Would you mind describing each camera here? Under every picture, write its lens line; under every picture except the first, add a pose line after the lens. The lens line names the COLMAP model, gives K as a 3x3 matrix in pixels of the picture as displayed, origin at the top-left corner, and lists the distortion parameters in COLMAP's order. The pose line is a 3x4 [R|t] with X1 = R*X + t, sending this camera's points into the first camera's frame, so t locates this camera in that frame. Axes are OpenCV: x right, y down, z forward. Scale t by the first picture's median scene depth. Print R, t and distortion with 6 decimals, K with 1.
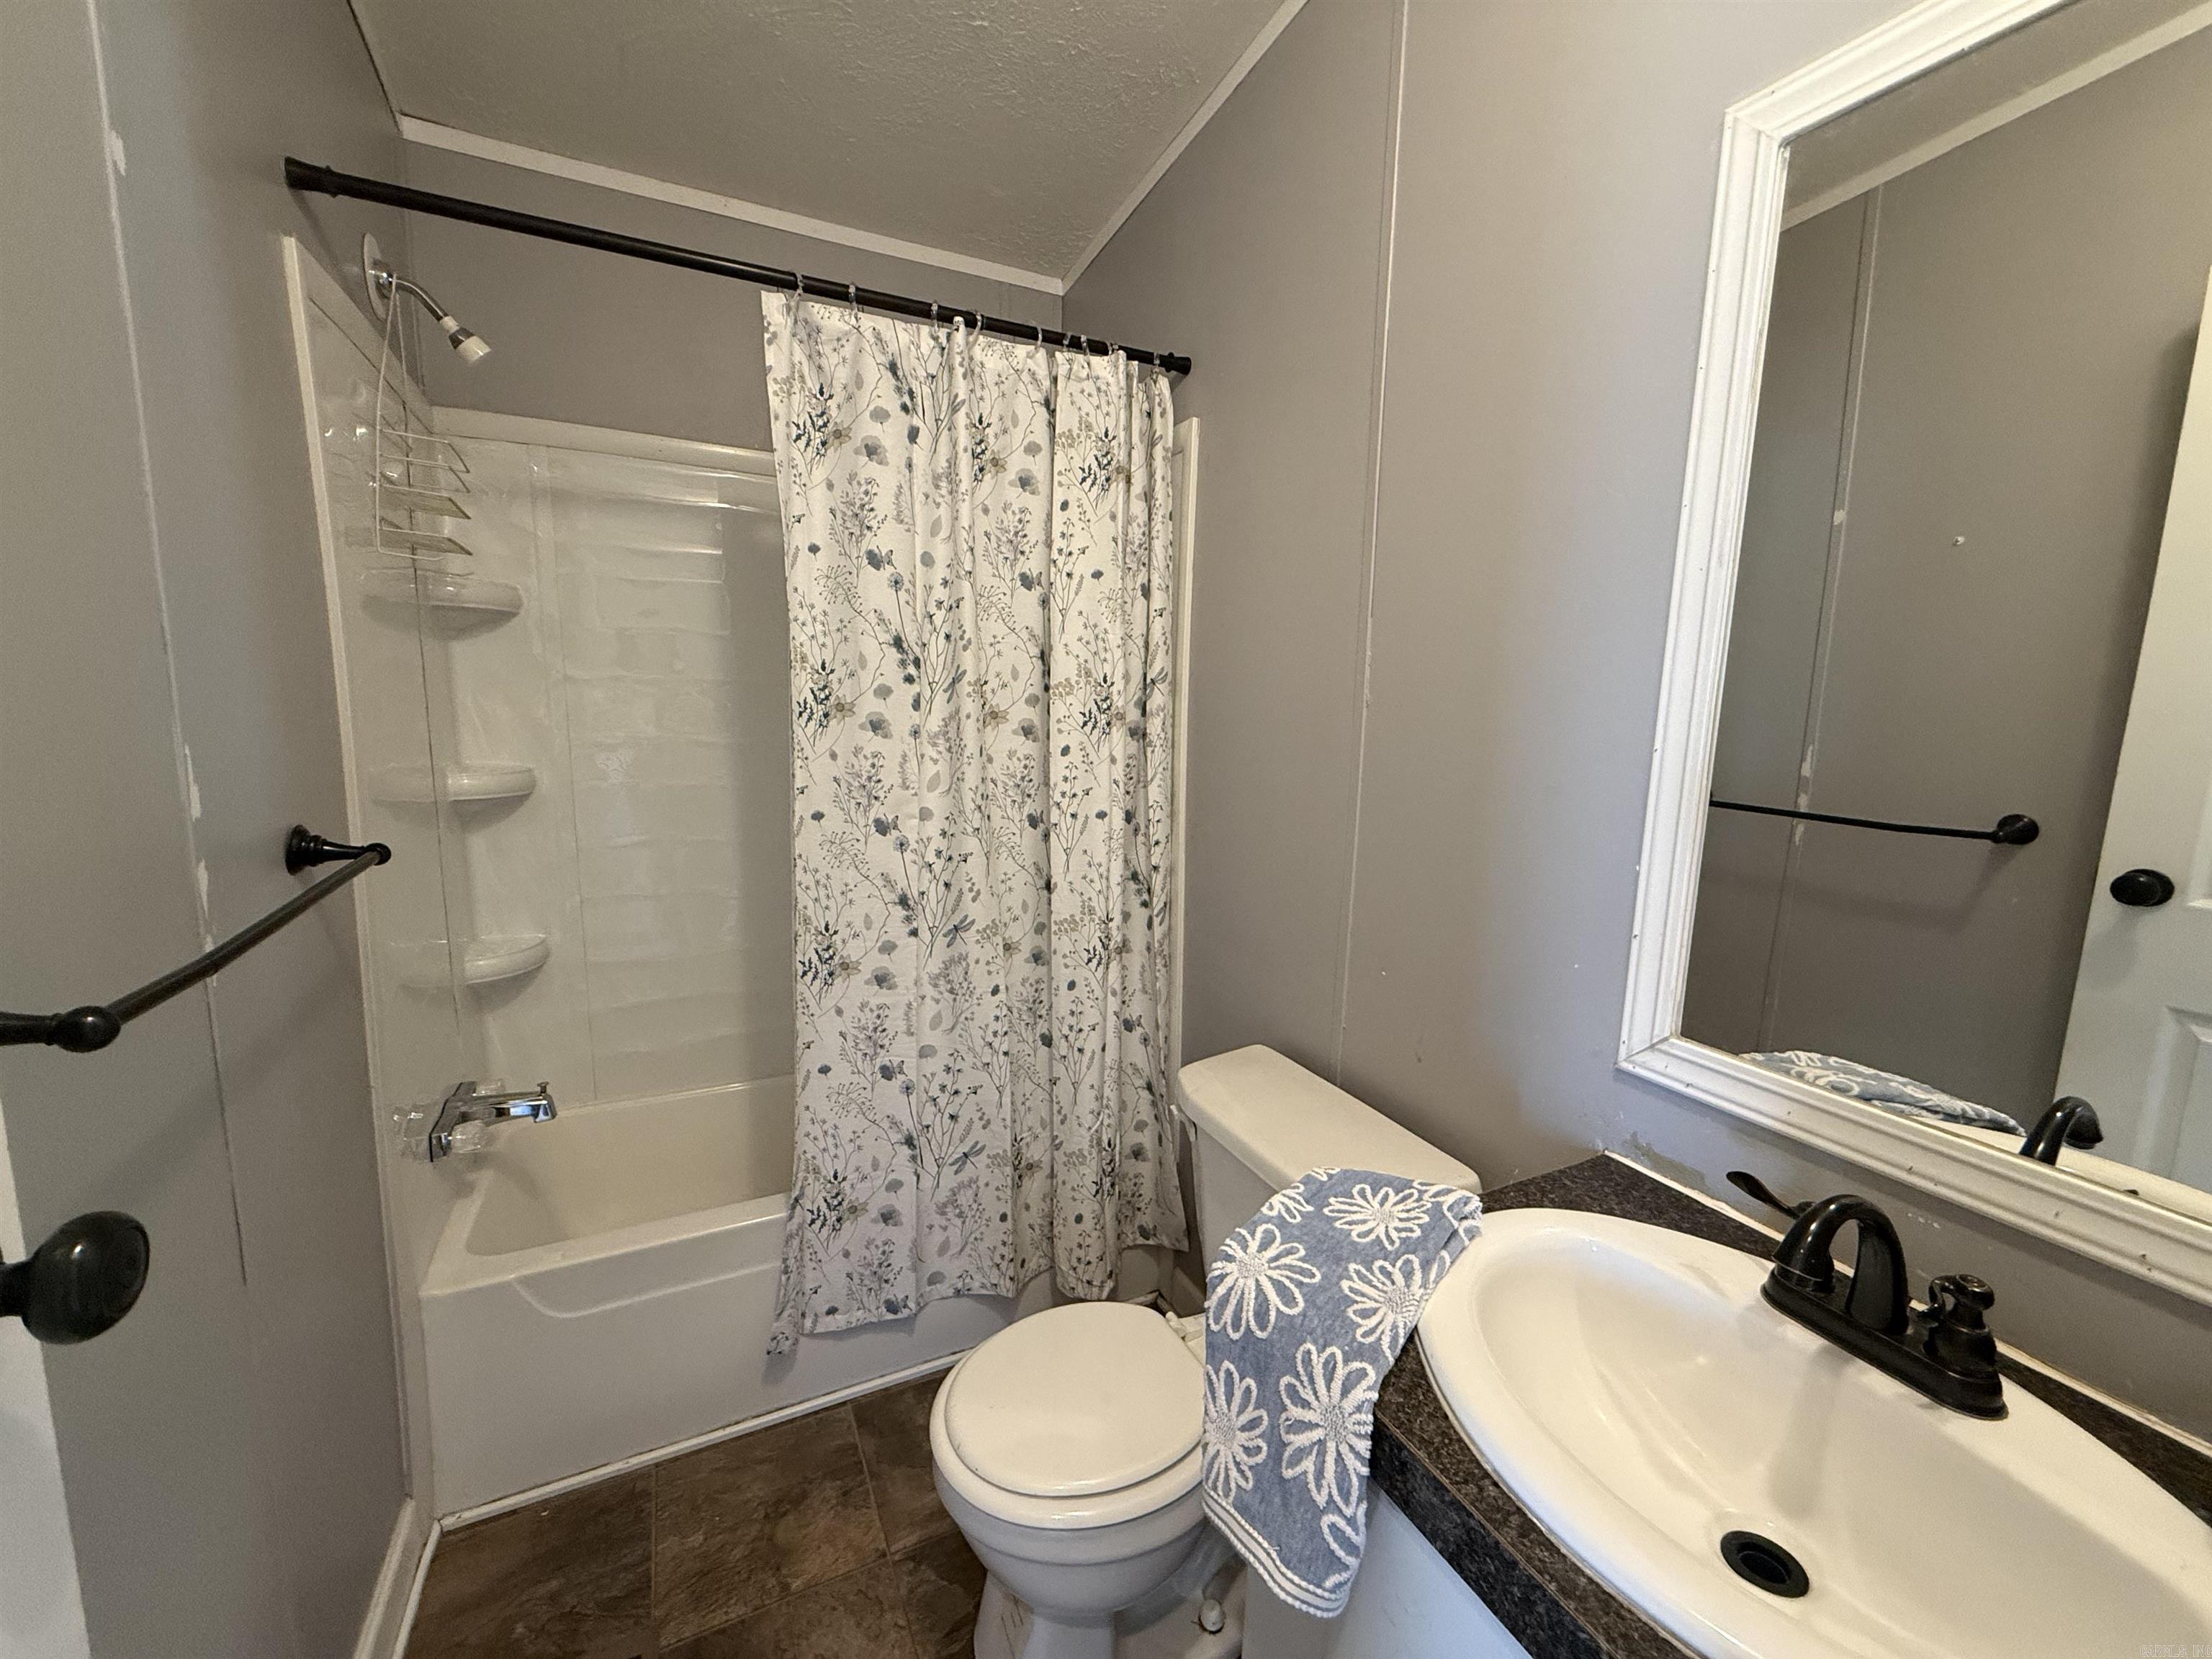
lens RADIAL K [[875.6, 0, 1098.2], [0, 875.6, 827.2], [0, 0, 1]] dist [0.000302, 0.000117]
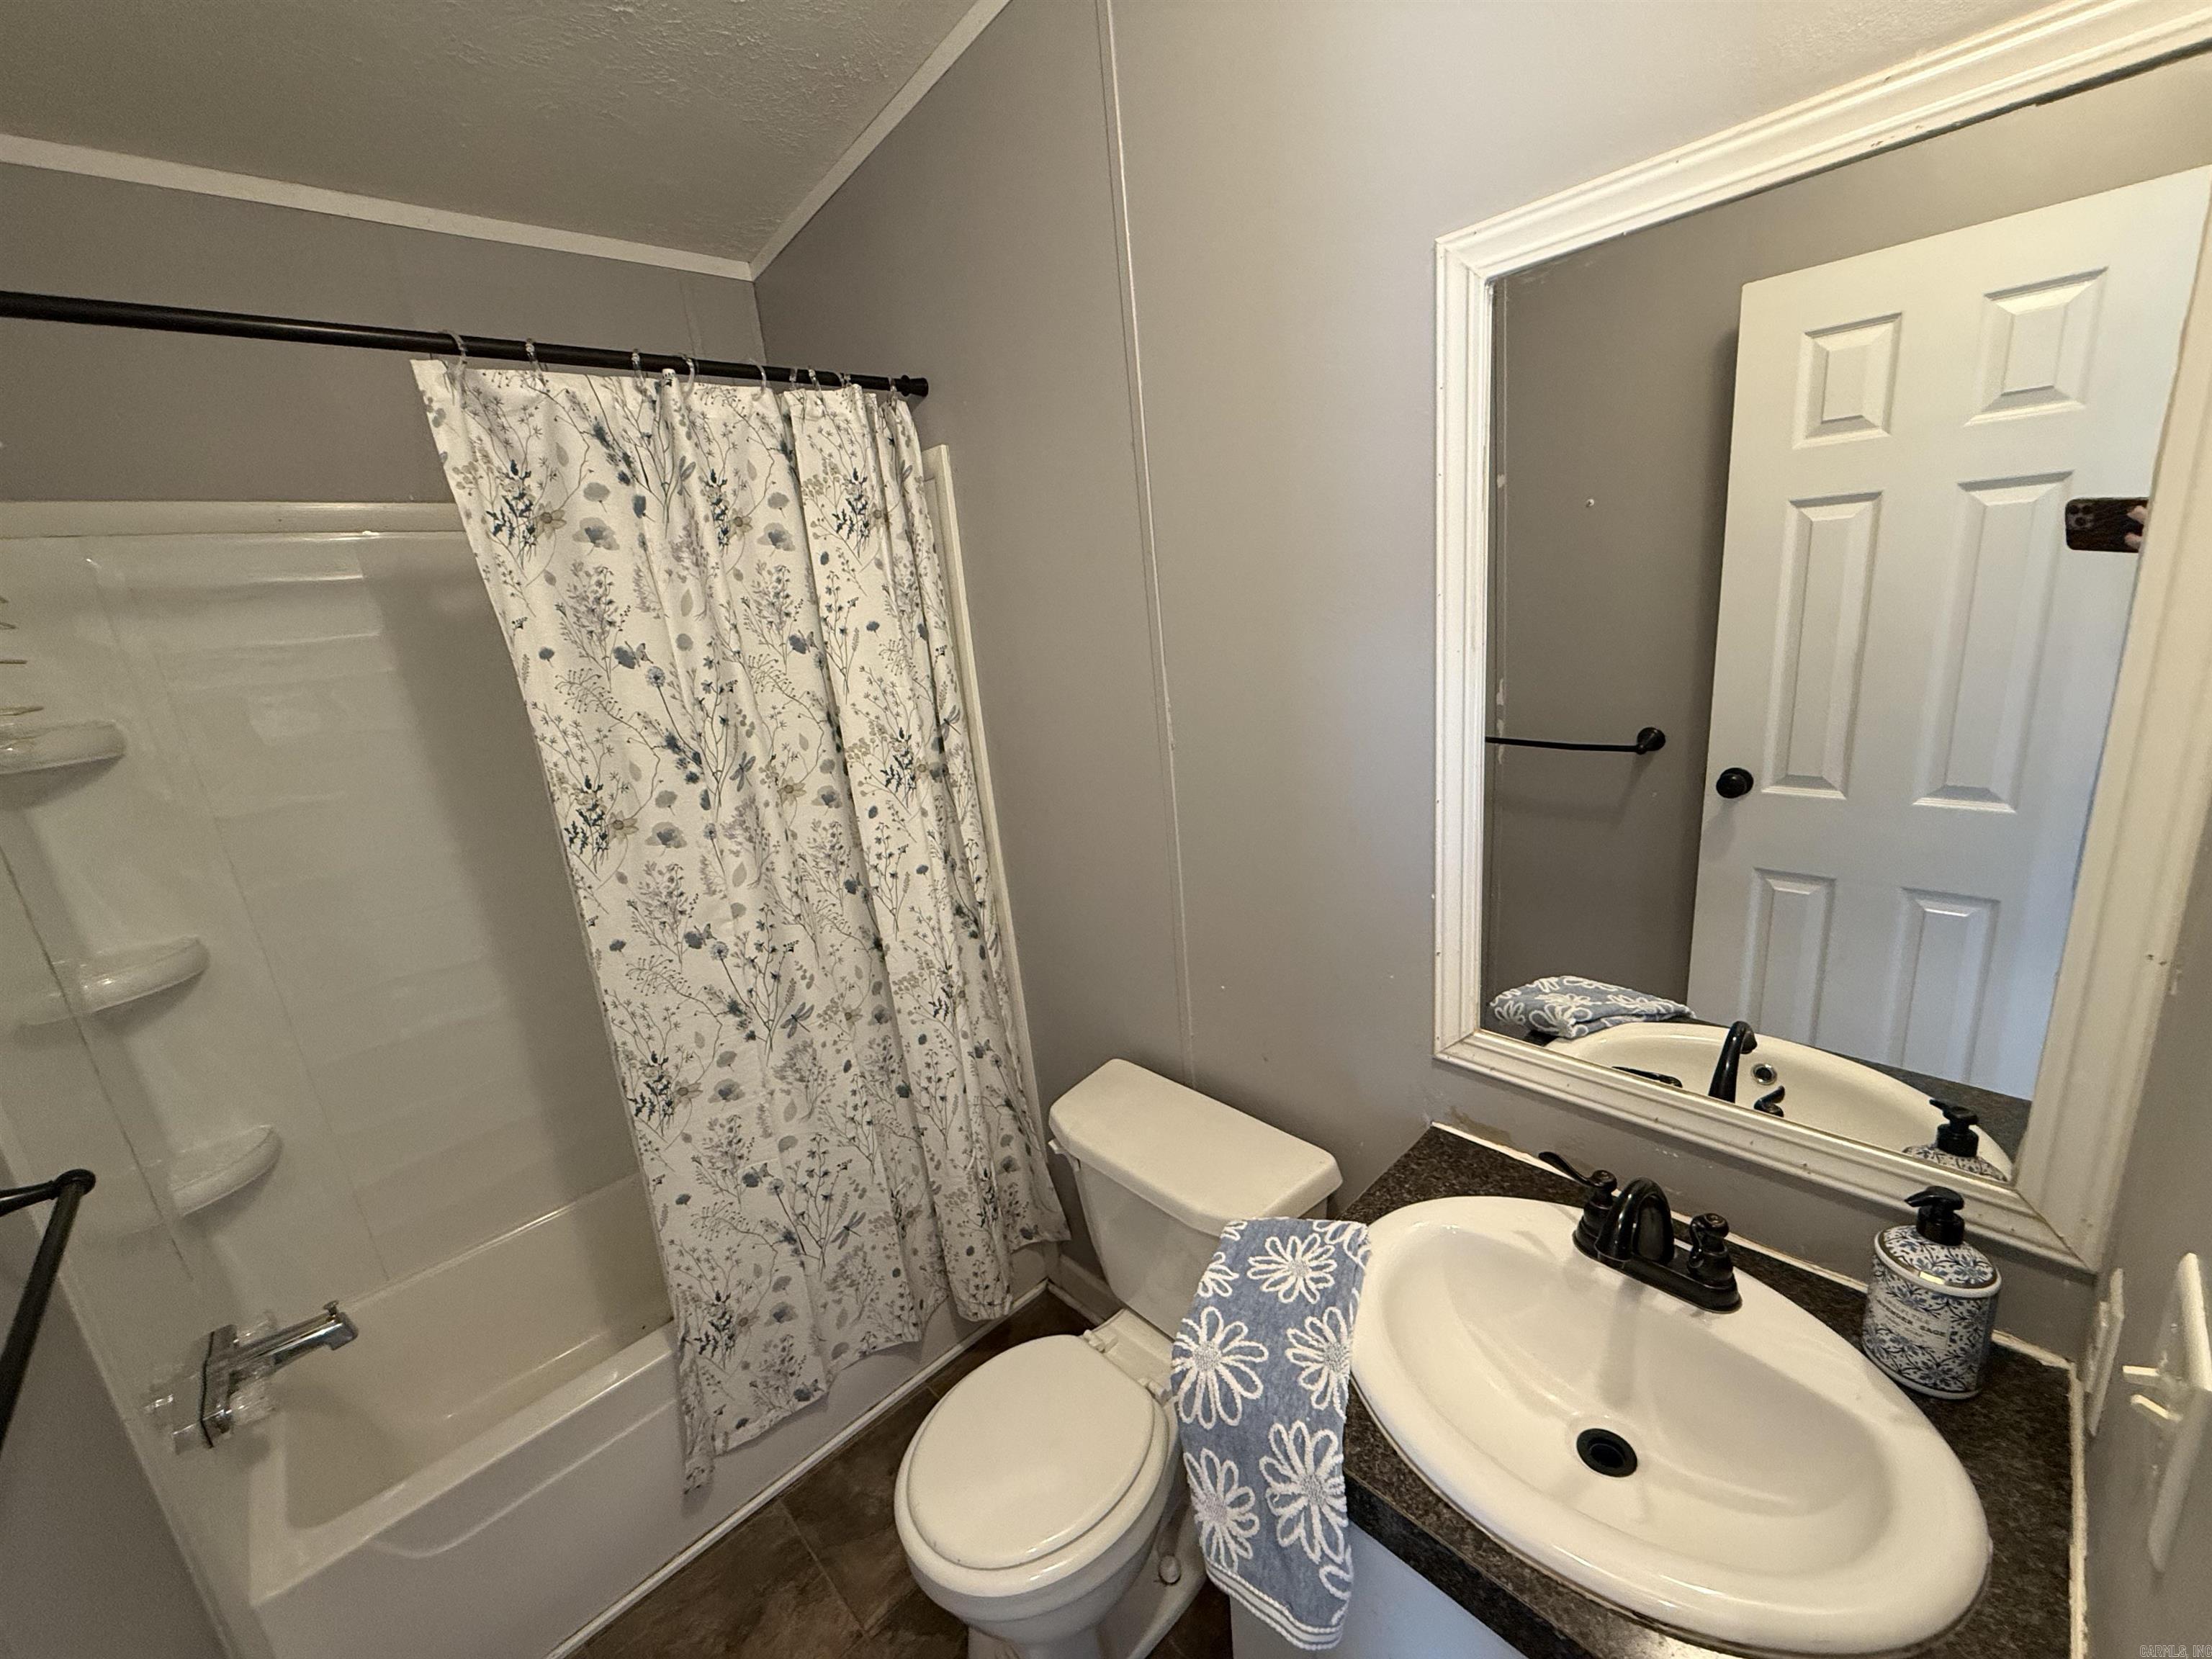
lens RADIAL K [[875.6, 0, 1096.0], [0, 875.6, 824.4], [0, 0, 1]] dist [0.000302, 0.000117]
pose [[0.947258, -0.185343, 0.261439, -0.065564], [0.157982, 0.979847, 0.122238, -0.169324], [-0.278826, -0.074488, 0.957448, 0.004370]]
